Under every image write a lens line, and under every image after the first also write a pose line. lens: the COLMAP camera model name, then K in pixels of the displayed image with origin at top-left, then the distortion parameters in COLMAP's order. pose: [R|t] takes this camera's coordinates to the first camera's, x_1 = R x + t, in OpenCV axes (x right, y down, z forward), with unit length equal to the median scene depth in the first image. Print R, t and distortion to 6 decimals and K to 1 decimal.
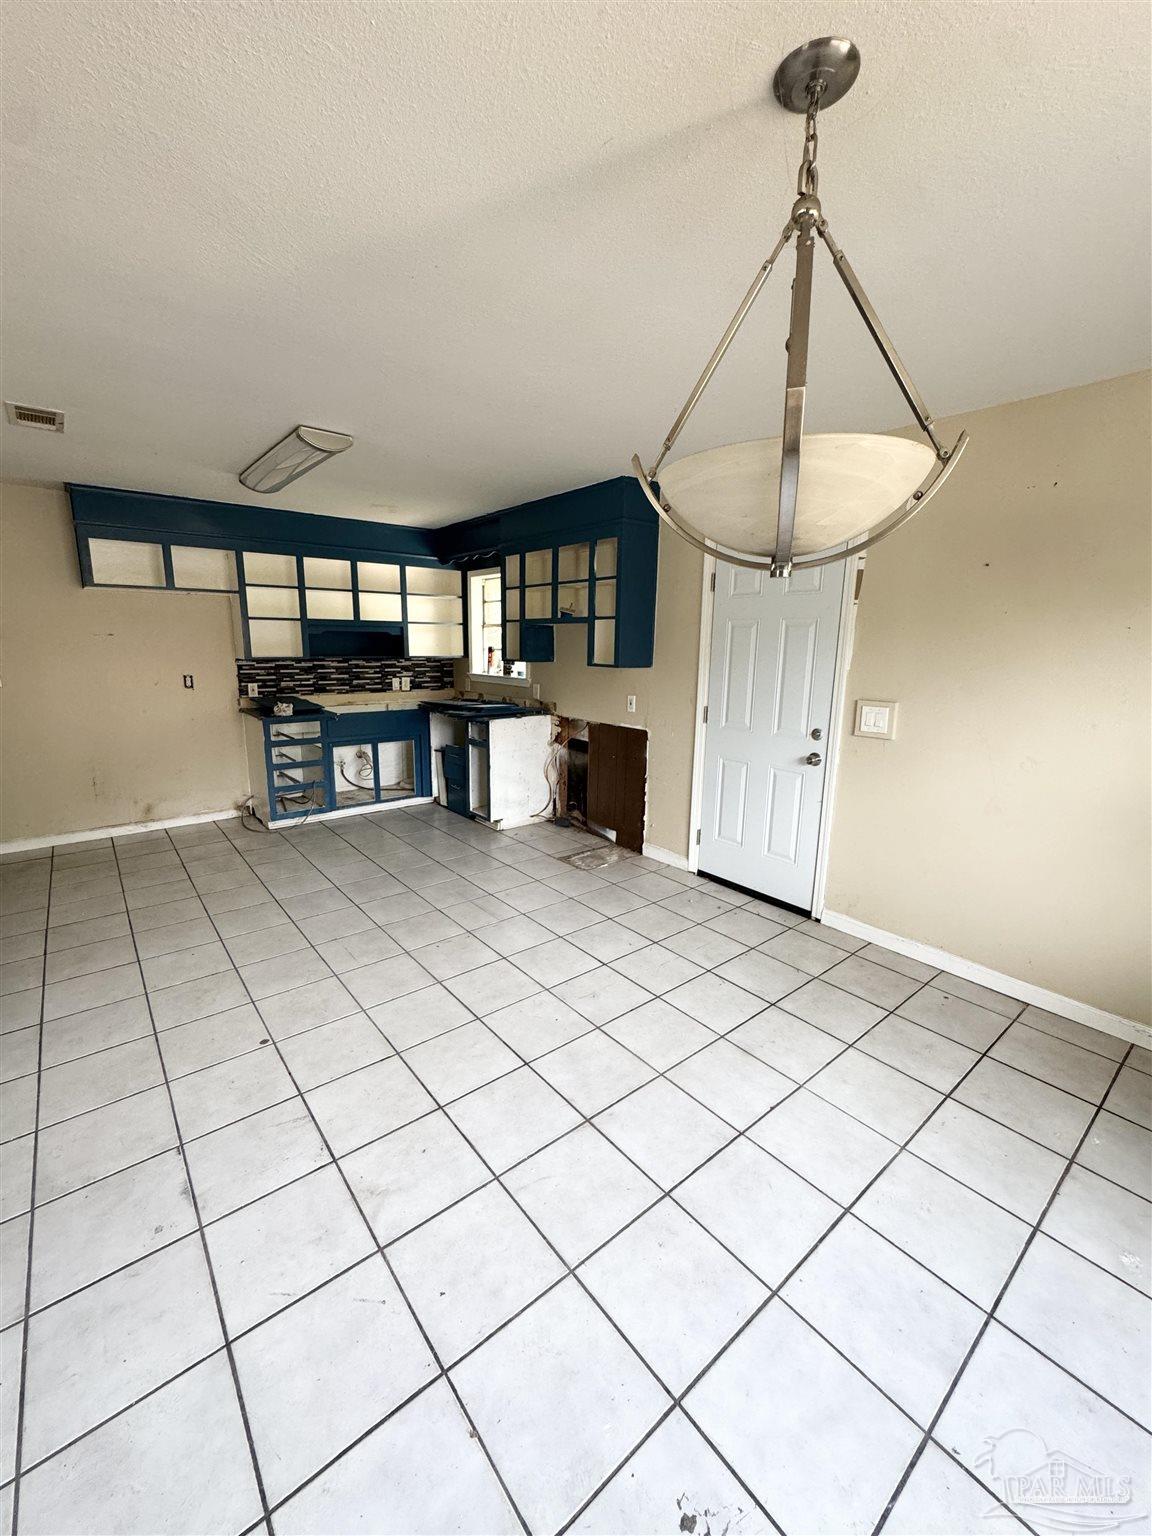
lens RADIAL K [[615.4, 0, 577.1], [0, 615.4, 765.8], [0, 0, 1]] dist [-0.004249, -0.000016]
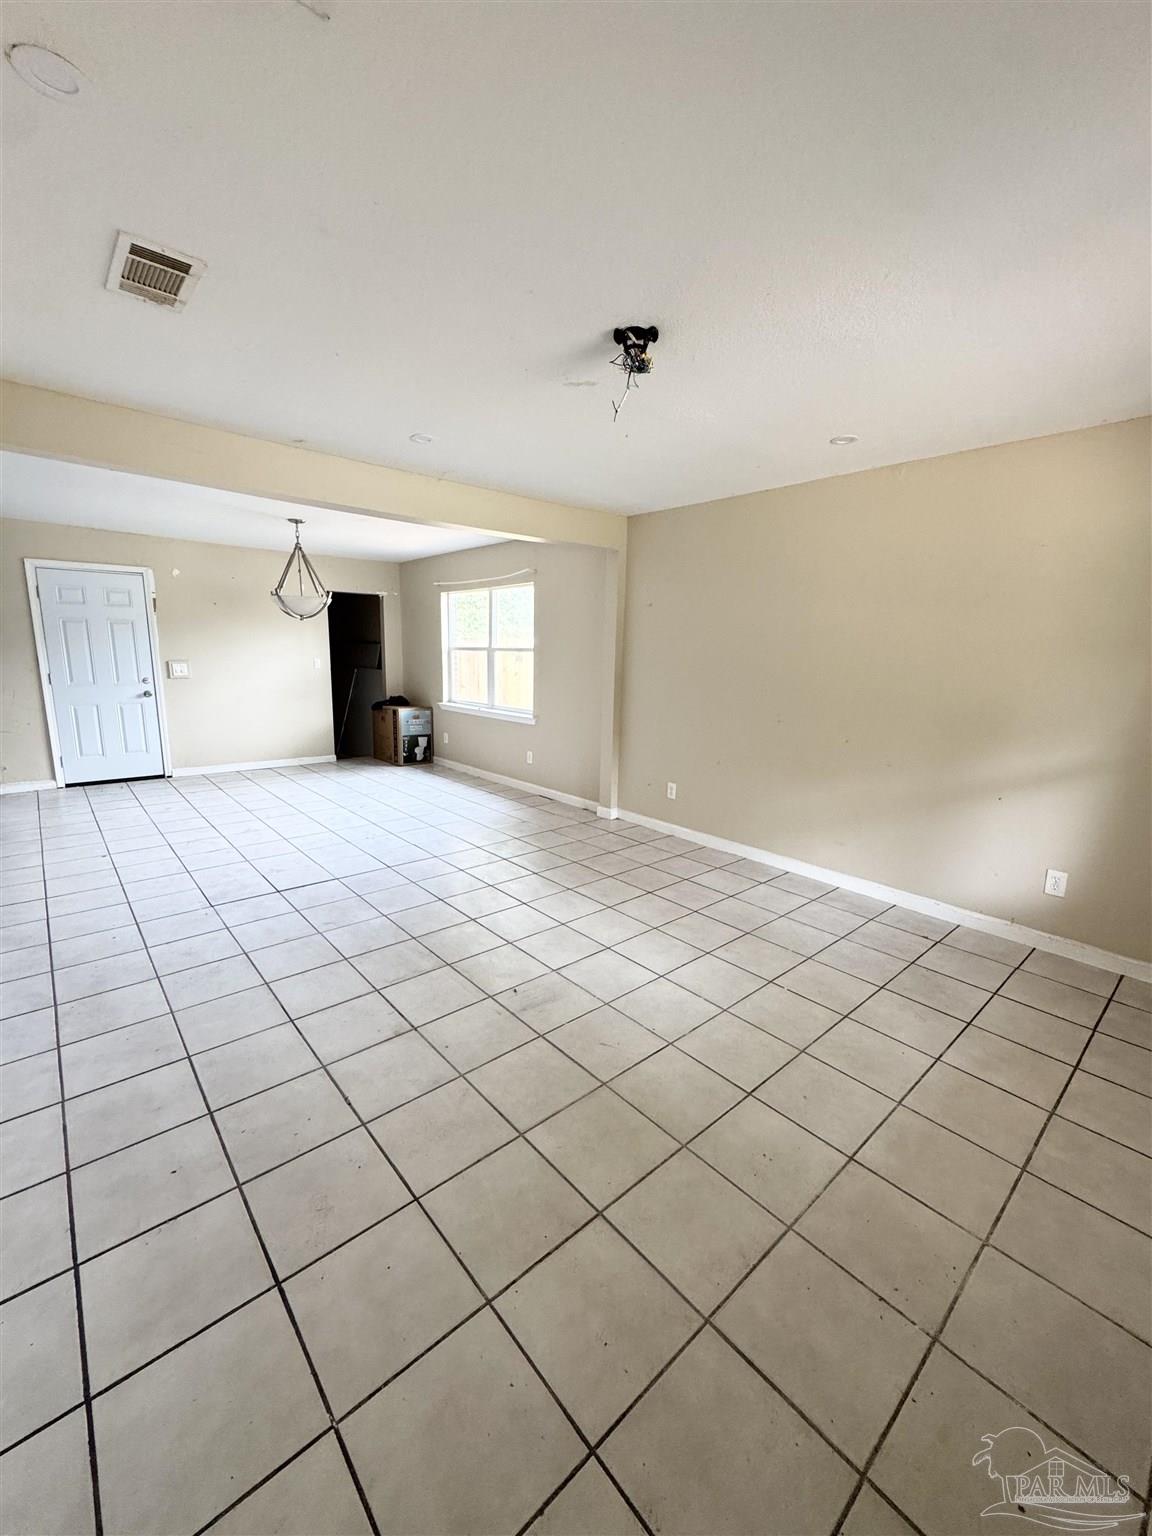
lens RADIAL K [[615.4, 0, 577.0], [0, 615.4, 768.5], [0, 0, 1]] dist [-0.004249, -0.000016]
pose [[-0.034205, -0.201021, 0.978990, -1.069953], [0.179468, 0.962404, 0.203886, 0.043181], [-0.983169, 0.182671, 0.003158, -0.192061]]
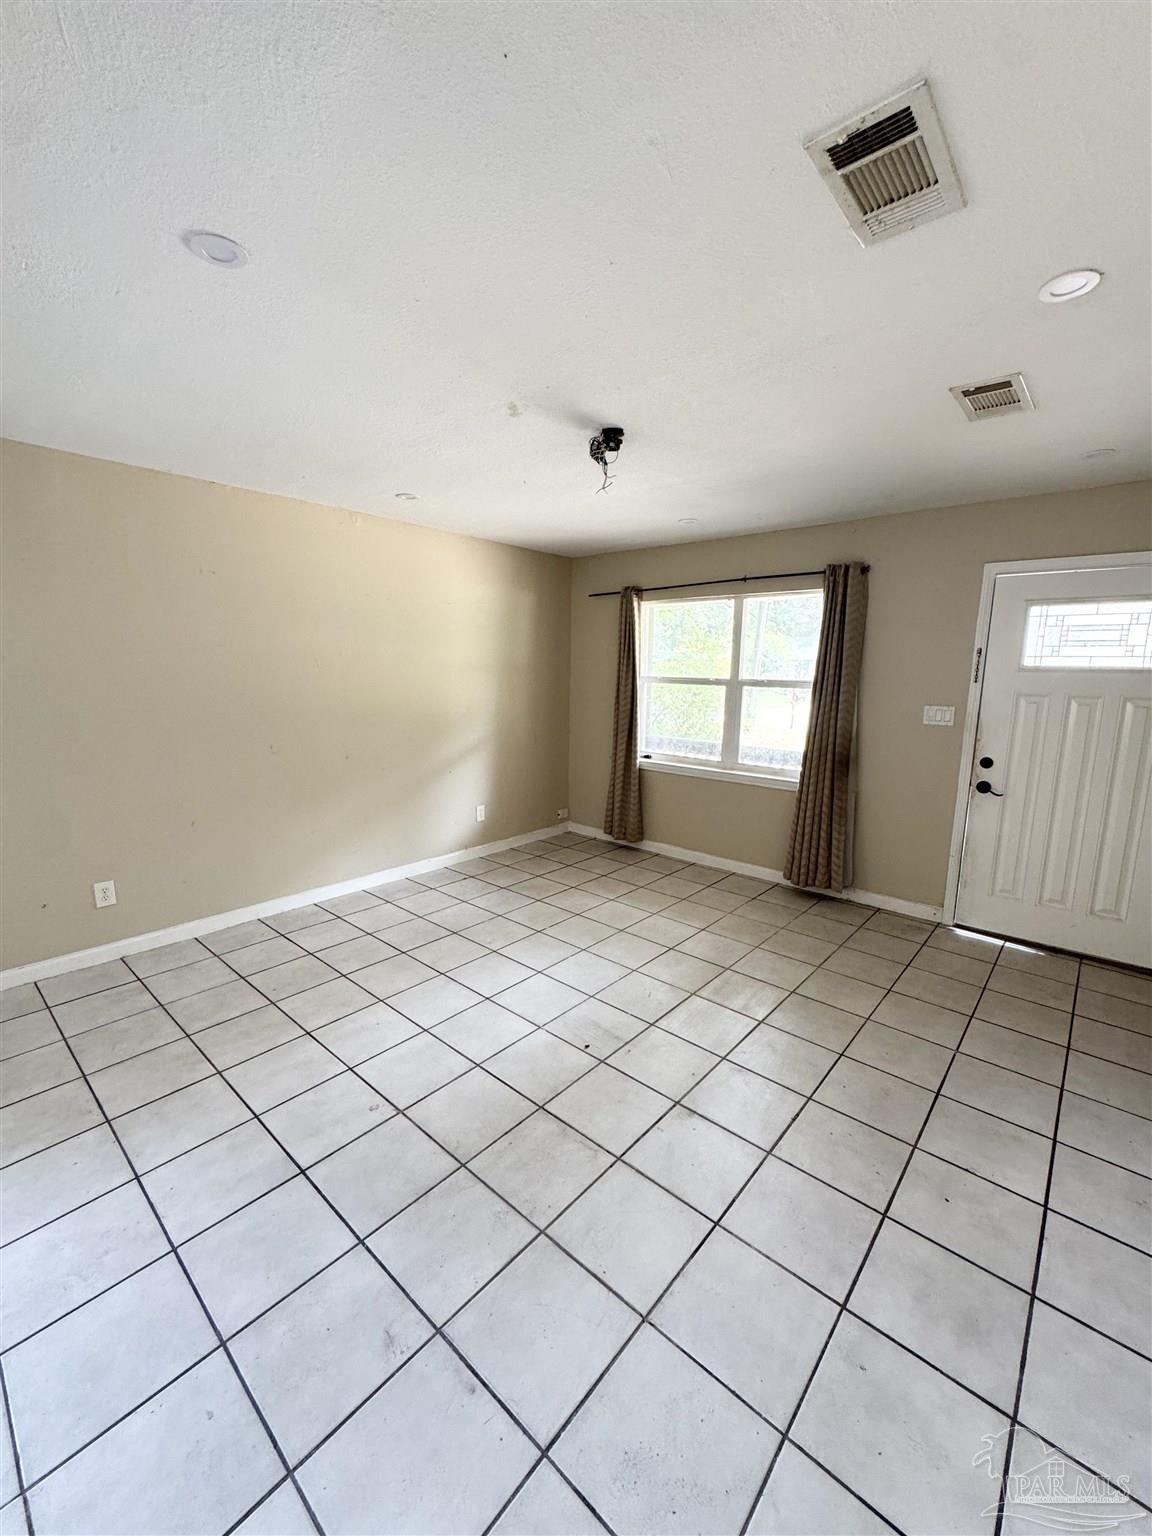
lens RADIAL K [[615.4, 0, 580.0], [0, 615.4, 768.2], [0, 0, 1]] dist [-0.004249, -0.000016]
pose [[-0.986236, 0.002835, -0.165320, -0.491103], [-0.056831, 0.933124, 0.355036, -0.069155], [0.155271, 0.359544, -0.920119, 0.285998]]
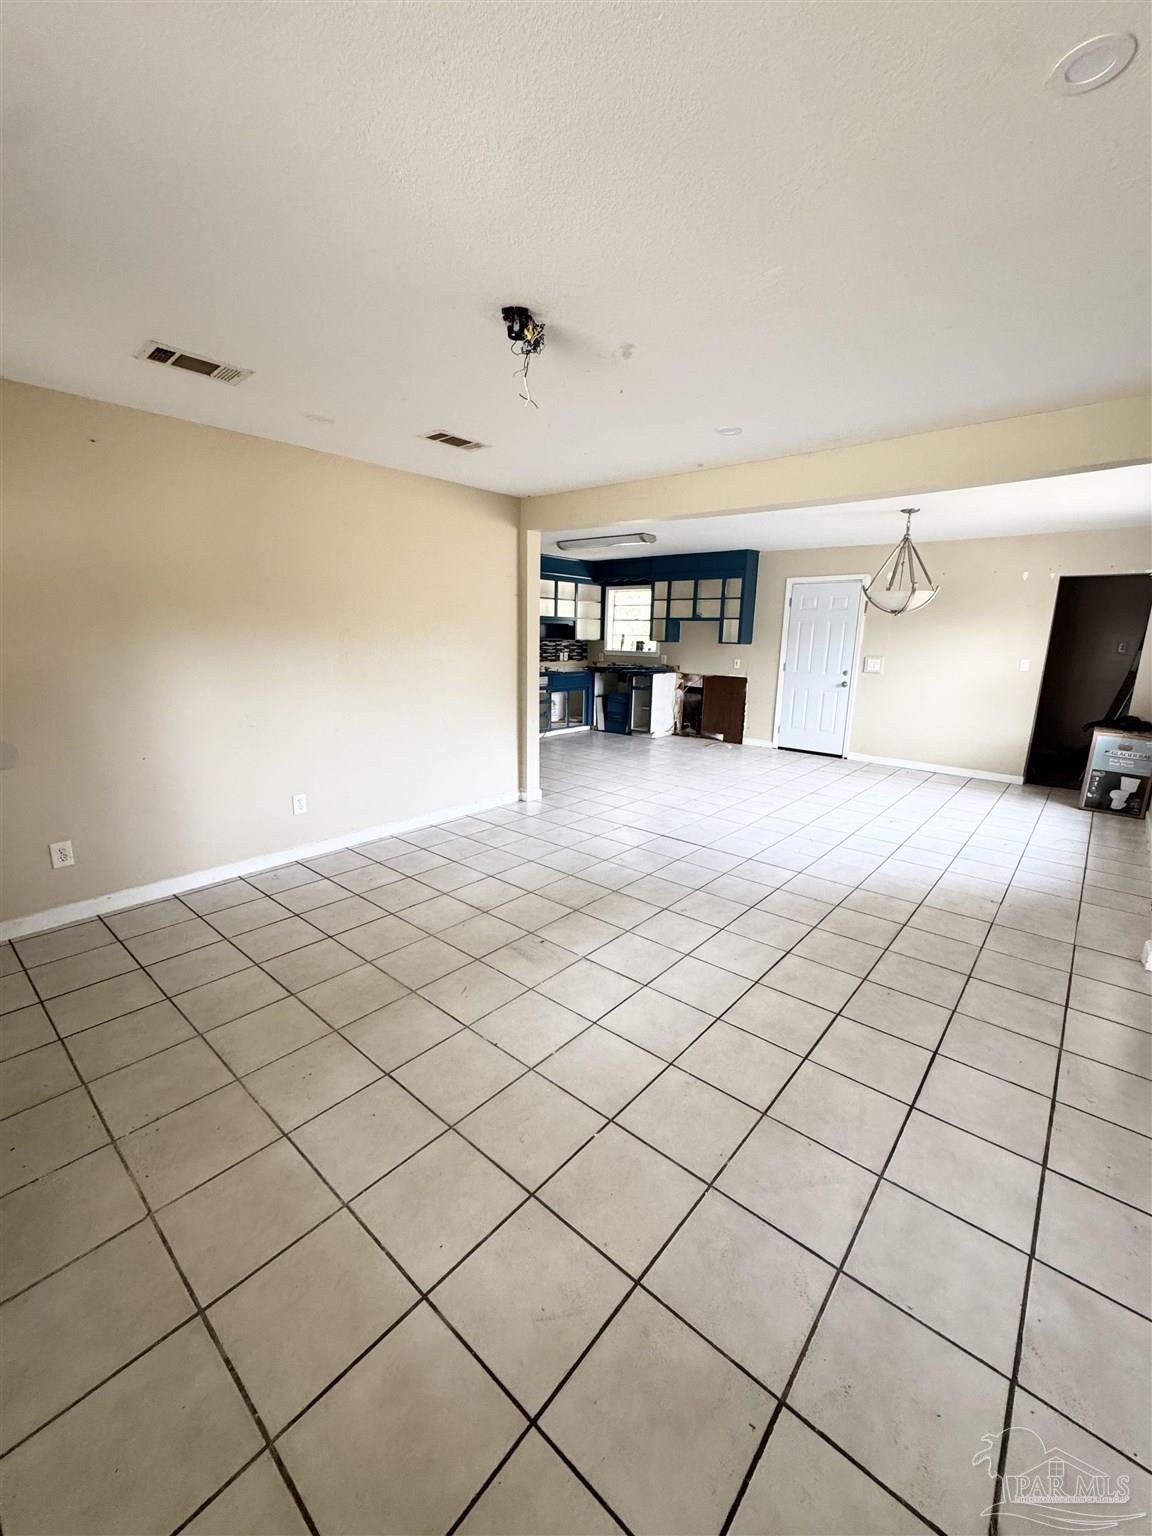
lens RADIAL K [[615.4, 0, 577.9], [0, 615.4, 770.2], [0, 0, 1]] dist [-0.004249, -0.000016]
pose [[0.985182, -0.032044, 0.168490, -0.643147], [0.027987, 0.999260, 0.026402, 0.145033], [-0.169212, -0.021295, 0.985350, -0.703215]]
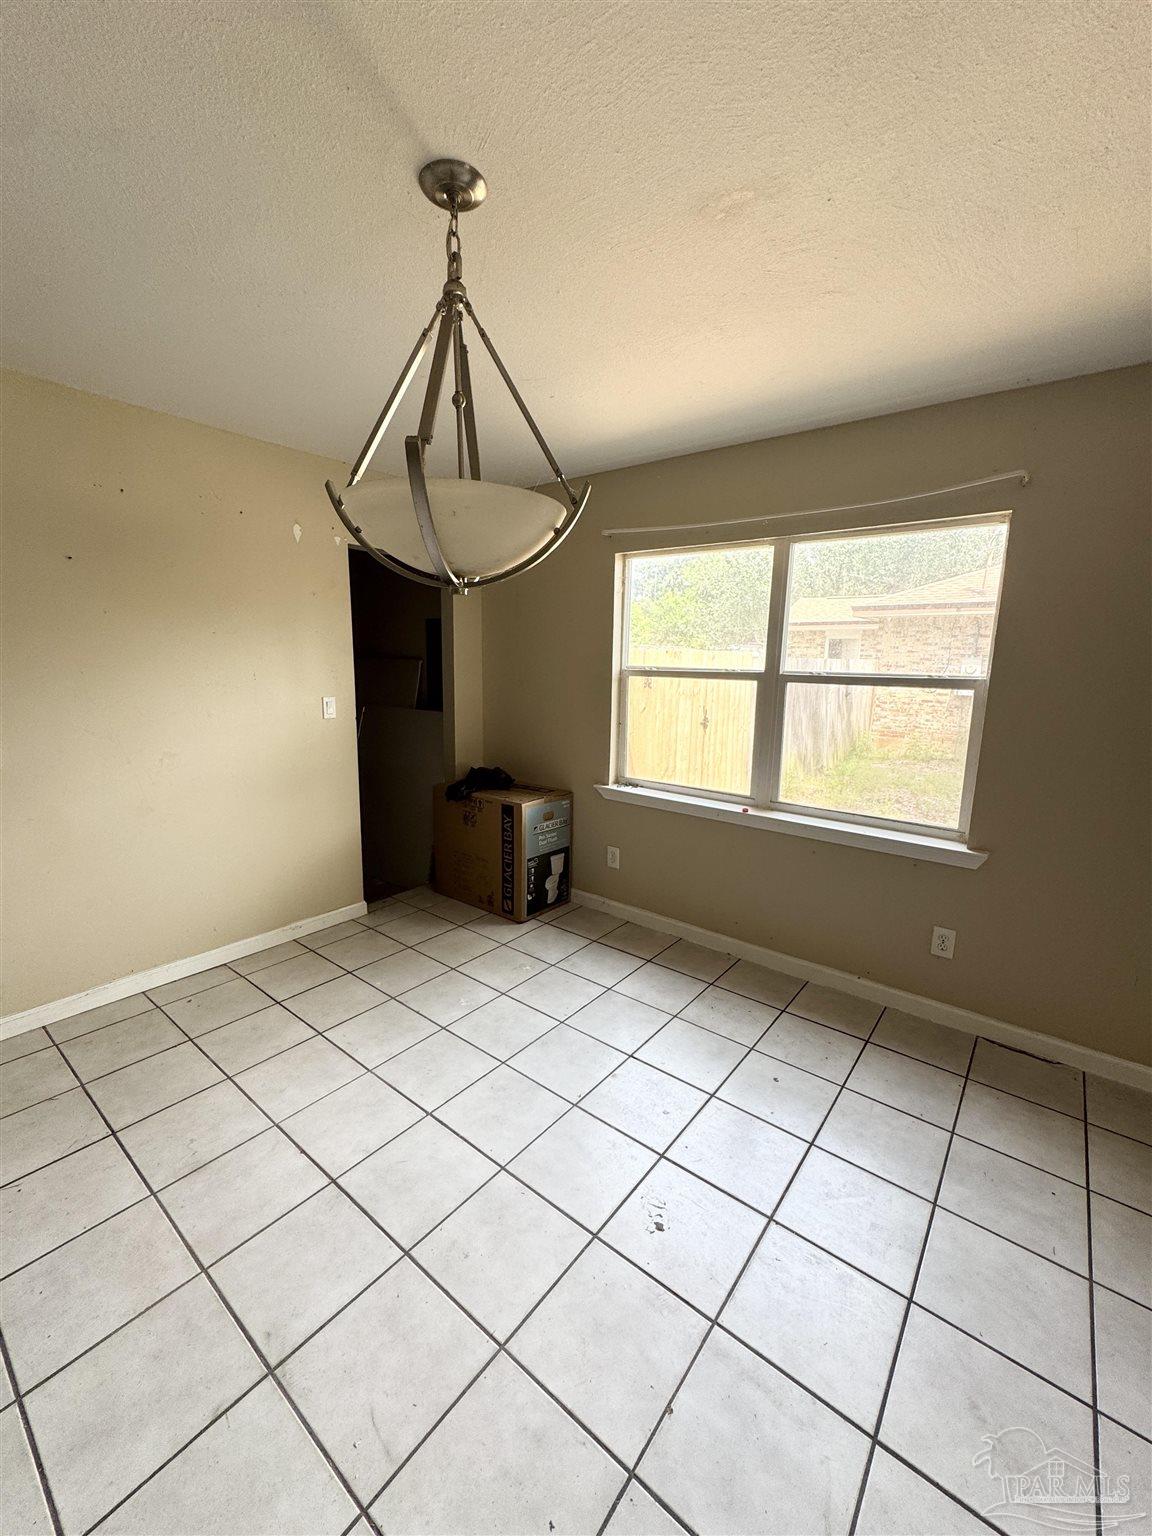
lens RADIAL K [[615.4, 0, 575.9], [0, 615.4, 770.7], [0, 0, 1]] dist [-0.004249, -0.000016]
pose [[-0.212527, -0.191863, 0.958134, -0.224542], [0.175392, 0.957120, 0.230564, -0.053740], [-0.961286, 0.217050, -0.169762, 0.264903]]
